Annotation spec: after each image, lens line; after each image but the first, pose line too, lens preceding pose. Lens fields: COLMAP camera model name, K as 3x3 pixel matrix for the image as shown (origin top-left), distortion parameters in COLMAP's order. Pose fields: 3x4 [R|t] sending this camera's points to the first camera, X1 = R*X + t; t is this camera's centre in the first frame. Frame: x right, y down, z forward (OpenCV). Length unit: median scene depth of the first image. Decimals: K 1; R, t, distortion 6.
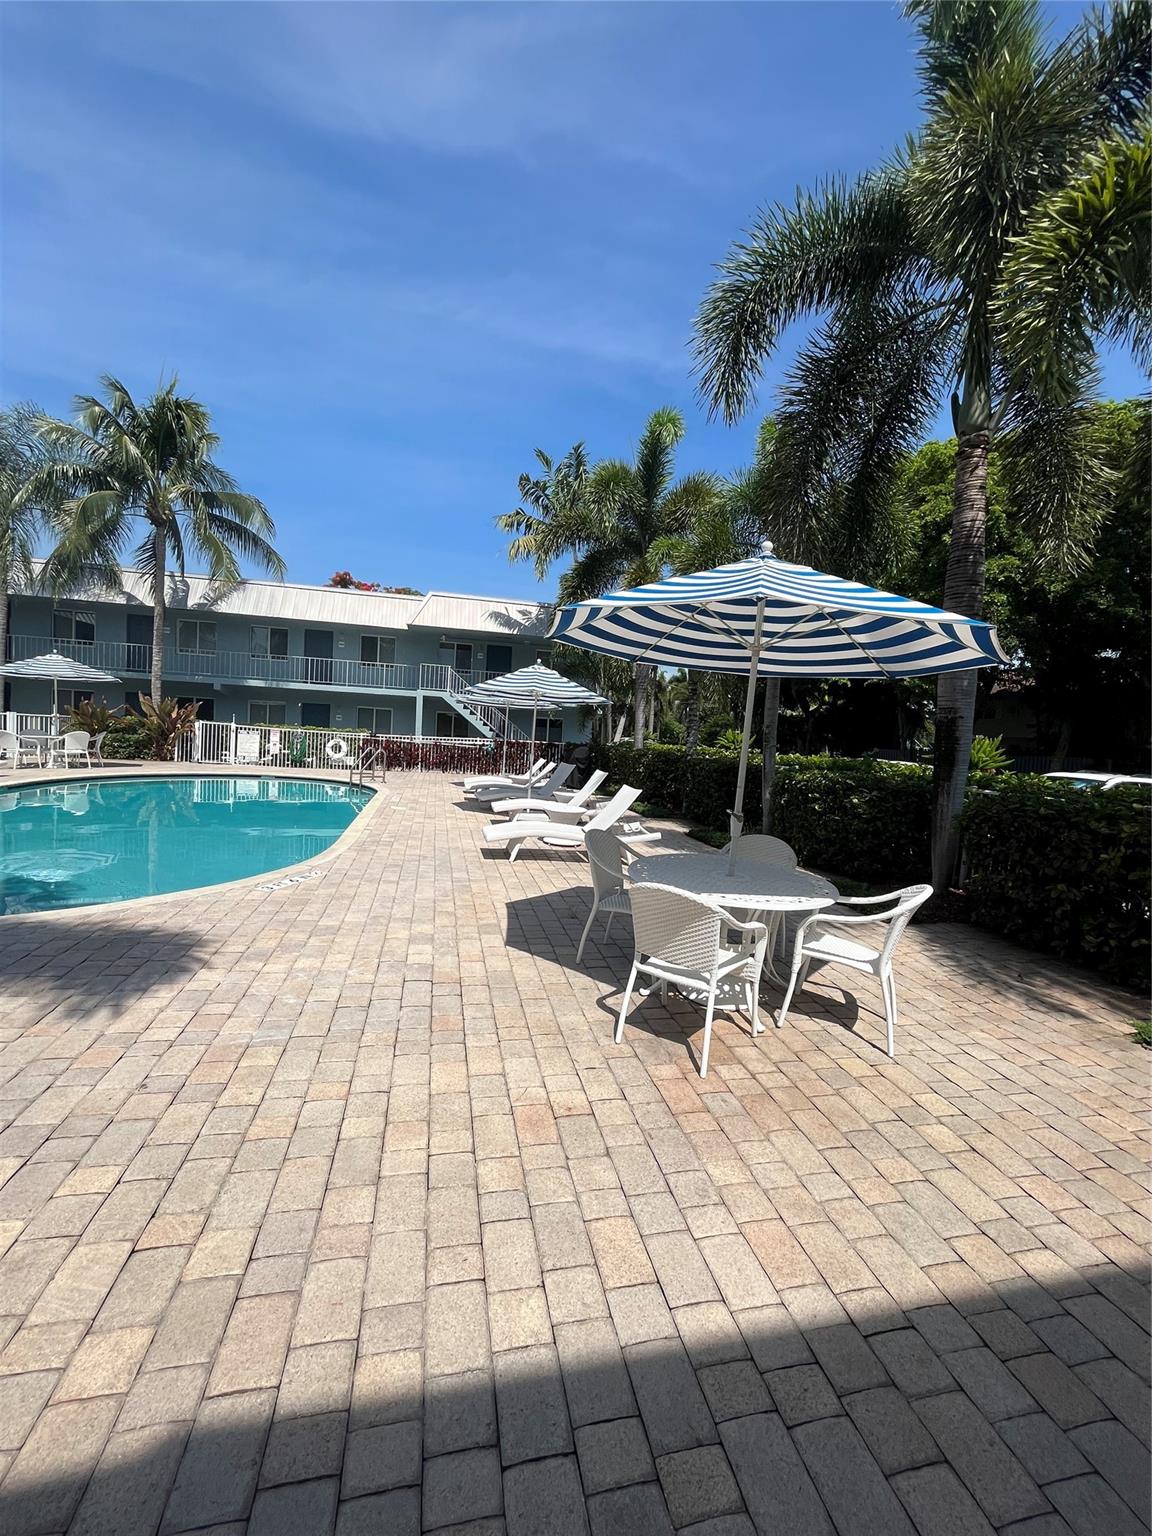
lens RADIAL K [[619.3, 0, 578.9], [0, 619.3, 769.9], [0, 0, 1]] dist [-0.005807, 0.001222]
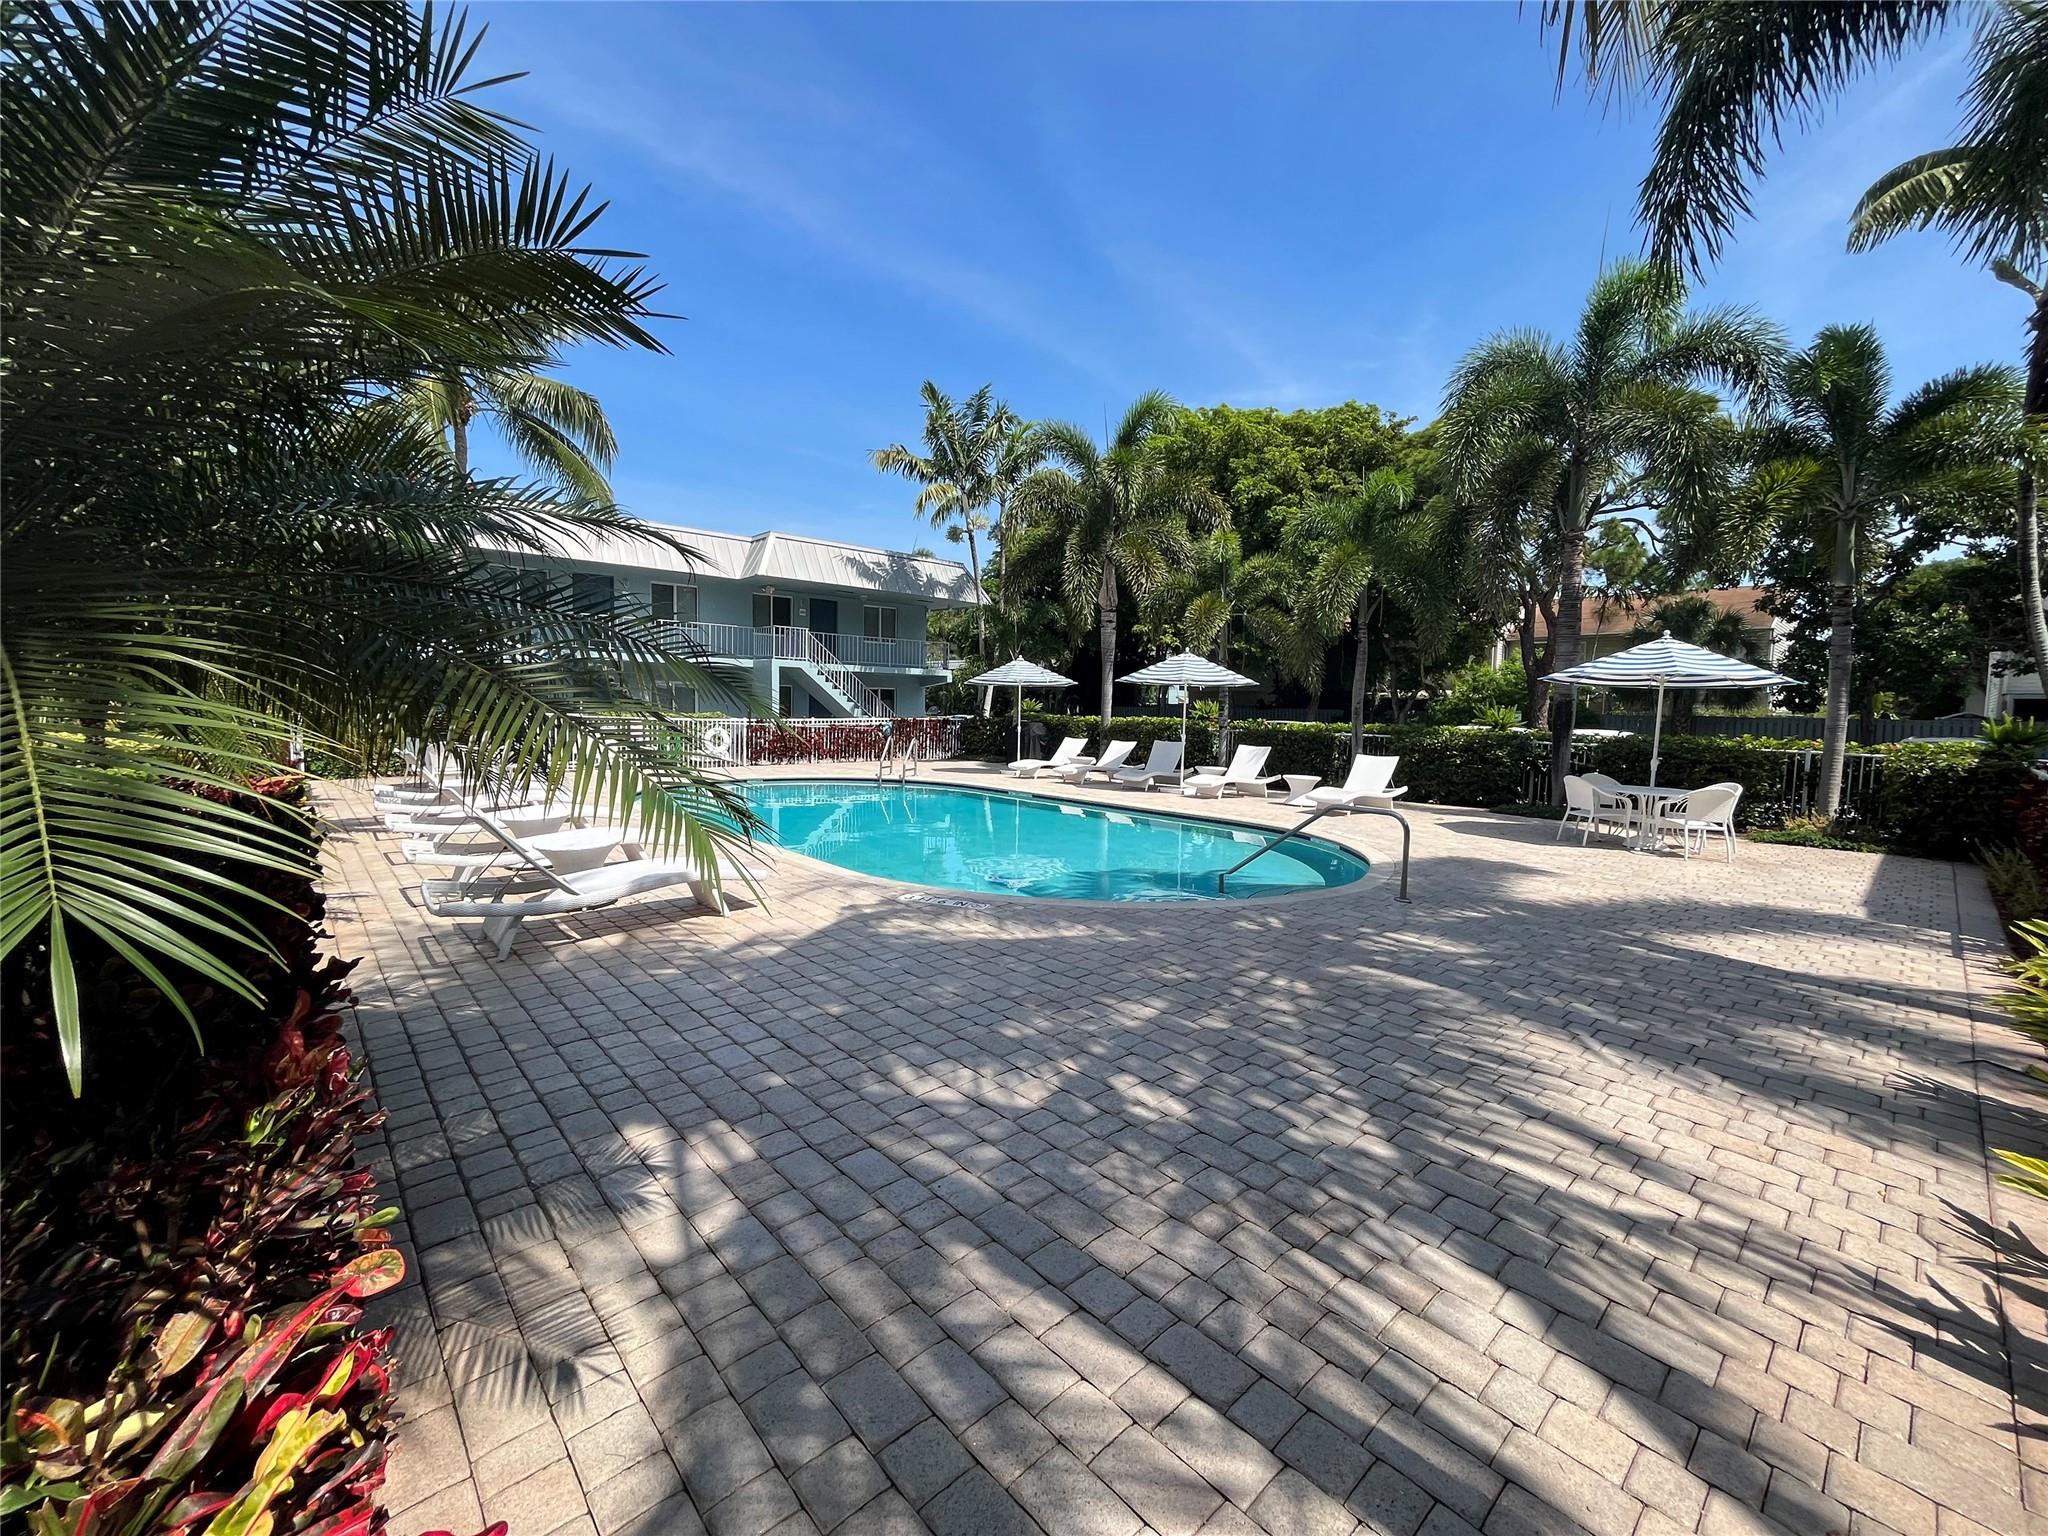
lens RADIAL K [[825.8, 0, 1024.2], [0, 825.8, 765.4], [0, 0, 1]] dist [-0.005807, 0.001222]
pose [[0.875182, -0.073149, 0.478232, -1.753336], [0.057397, 0.997221, 0.047494, -0.096297], [-0.480377, -0.014117, 0.876949, -0.242826]]
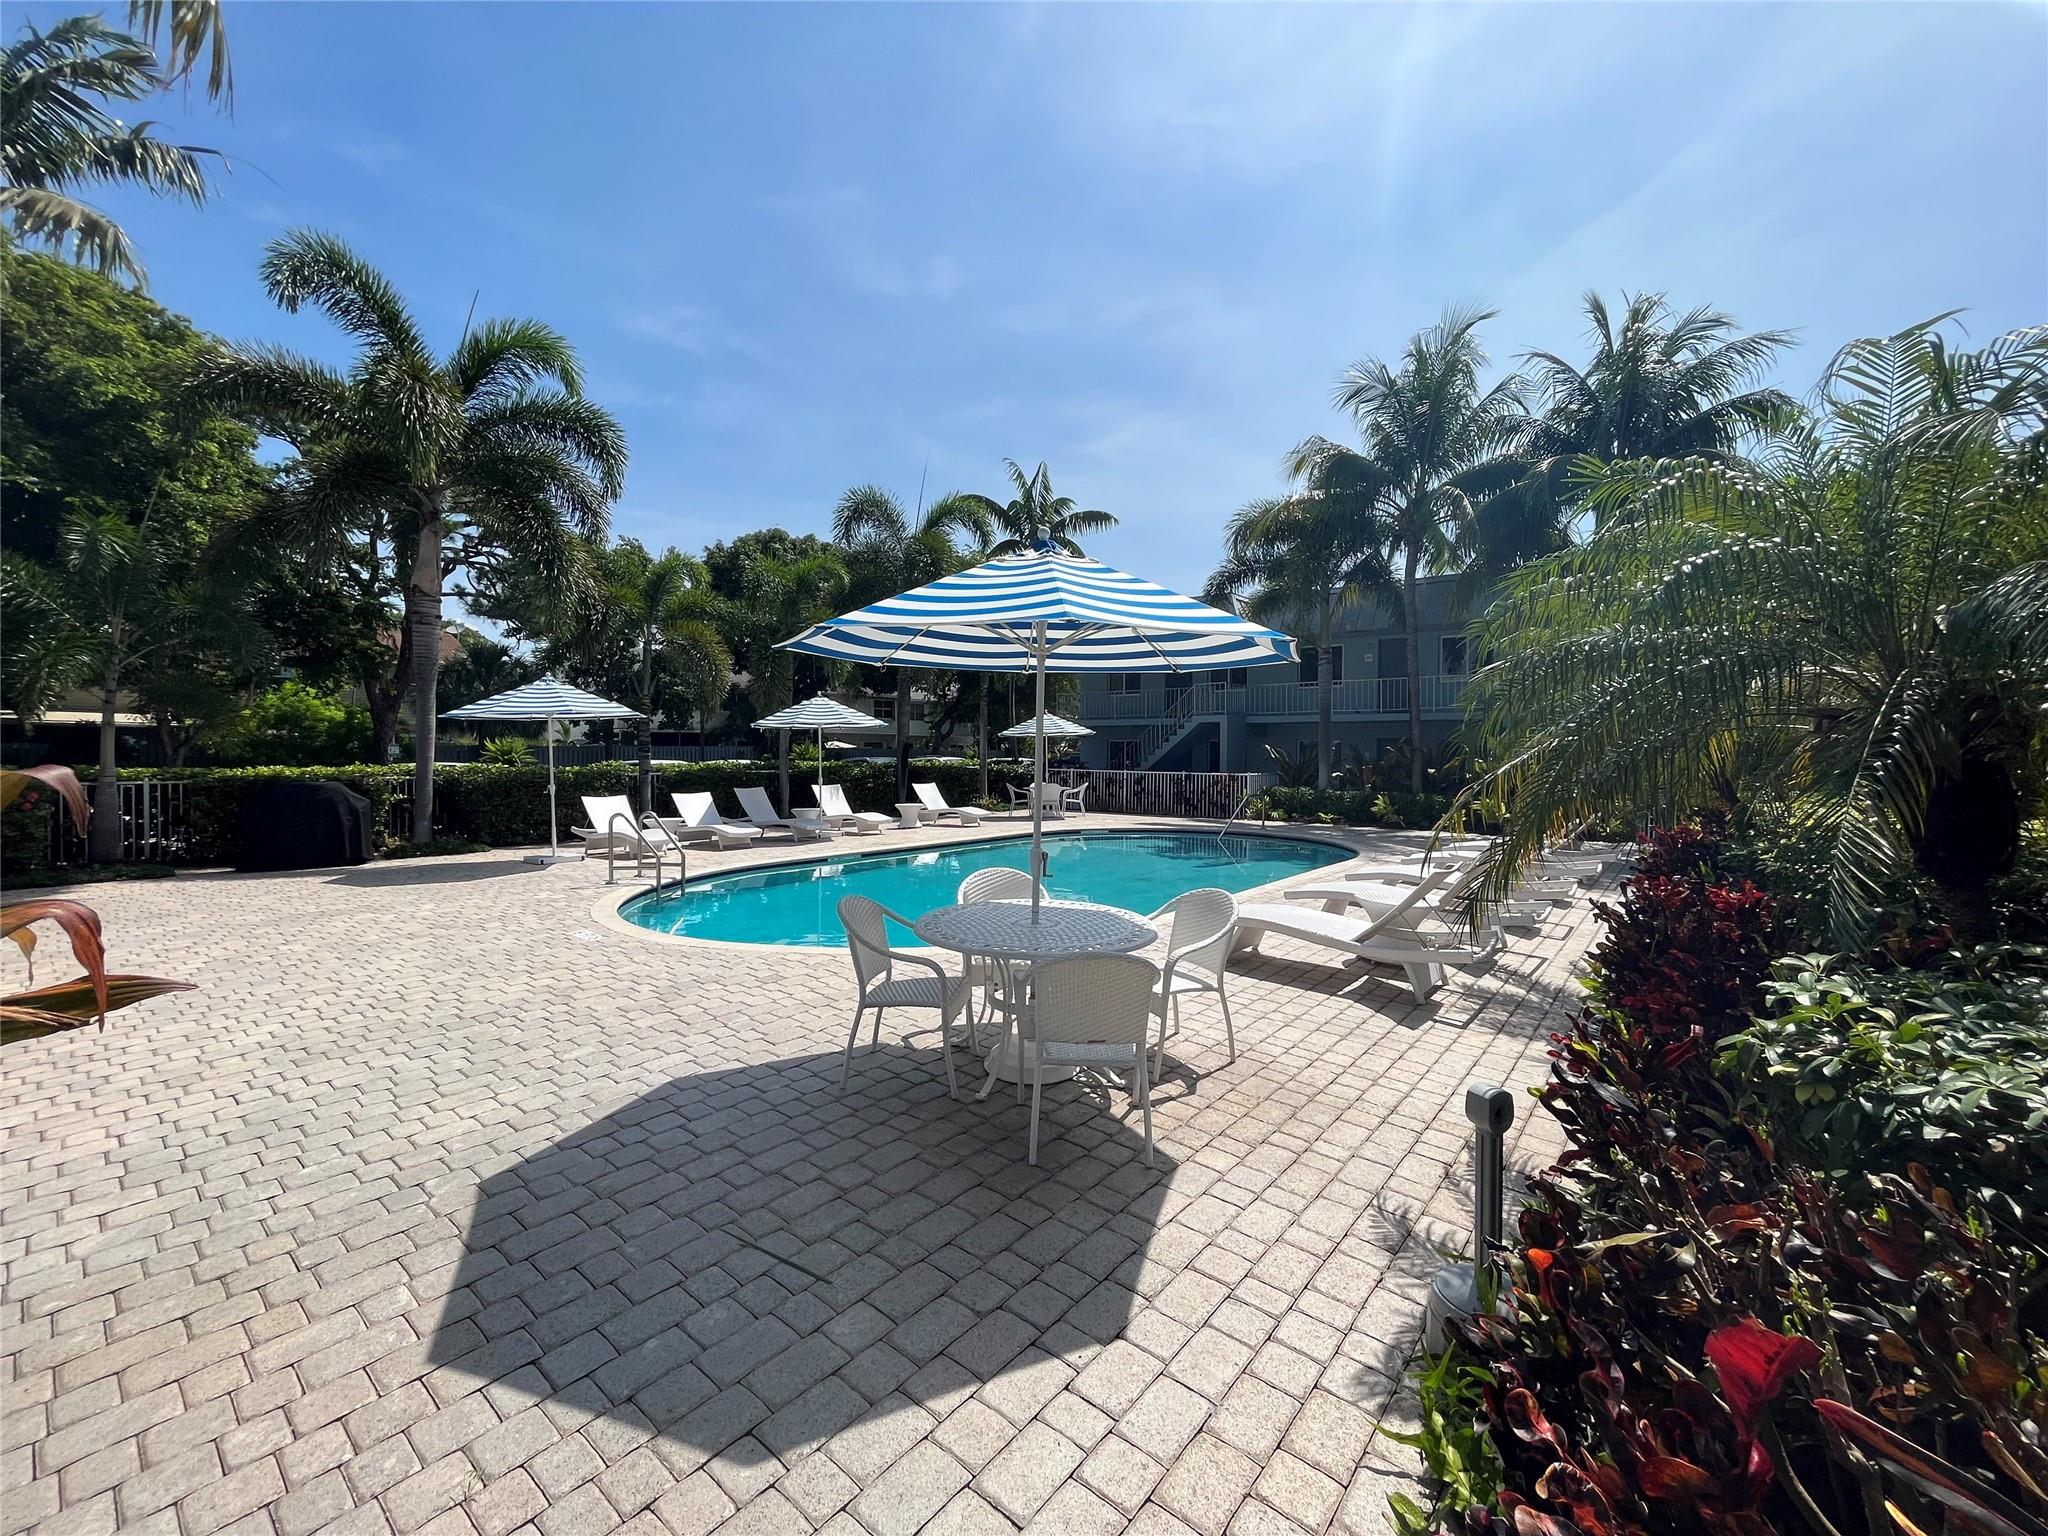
lens RADIAL K [[825.8, 0, 1014.9], [0, 825.8, 757.1], [0, 0, 1]] dist [-0.005807, 0.001222]
pose [[-0.608545, -0.070564, 0.790376, -2.460434], [0.010511, 0.995234, 0.096947, -0.341595], [-0.793450, 0.067304, -0.604903, 2.757781]]
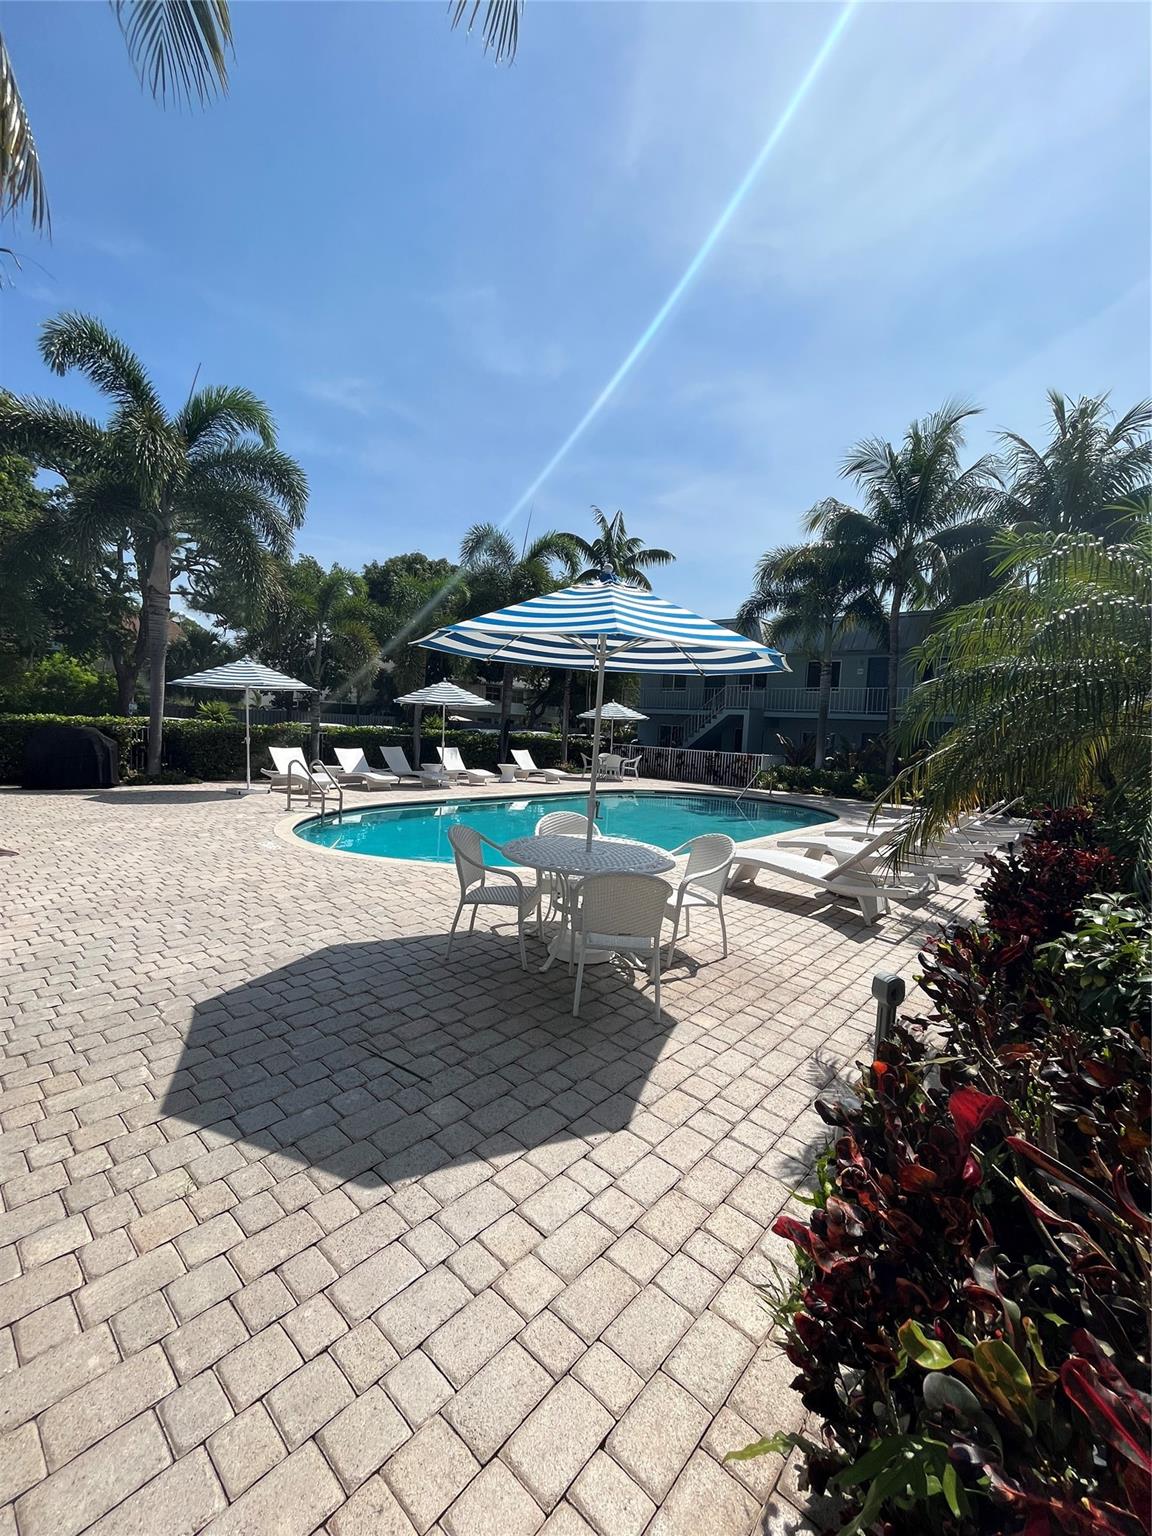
lens RADIAL K [[619.3, 0, 575.5], [0, 619.3, 766.9], [0, 0, 1]] dist [-0.005807, 0.001222]
pose [[-0.584977, -0.141914, 0.798538, -2.501857], [-0.034878, 0.988064, 0.150046, -0.341408], [-0.810300, 0.059922, -0.582944, 2.766168]]
